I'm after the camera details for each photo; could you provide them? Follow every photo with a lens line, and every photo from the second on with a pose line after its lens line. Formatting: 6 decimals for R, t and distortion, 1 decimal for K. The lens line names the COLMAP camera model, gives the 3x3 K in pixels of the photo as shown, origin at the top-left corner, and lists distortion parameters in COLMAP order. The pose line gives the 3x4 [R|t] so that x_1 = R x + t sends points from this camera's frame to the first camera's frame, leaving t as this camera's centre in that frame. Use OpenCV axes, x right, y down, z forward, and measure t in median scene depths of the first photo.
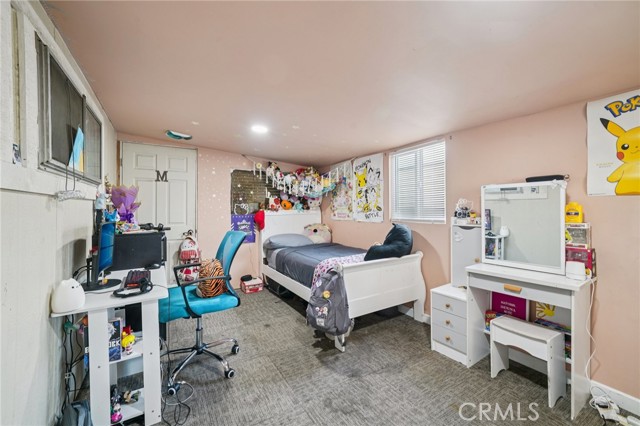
lens RADIAL K [[252.3, 0, 313.7], [0, 252.3, 211.7], [0, 0, 1]] dist [-0.000813, 0.000089]
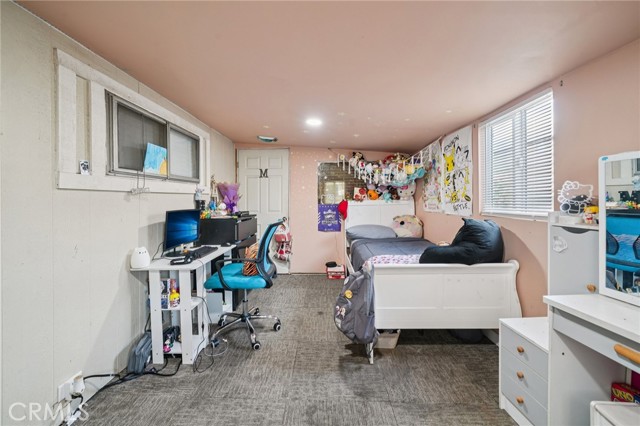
lens RADIAL K [[240.1, 0, 315.0], [0, 240.1, 203.1], [0, 0, 1]] dist [-0.013157, 0.001359]
pose [[0.846054, 0.004792, -0.533076, 0.326874], [-0.000942, 0.999971, 0.007495, -0.002709], [0.533097, -0.005839, 0.846034, 0.174046]]
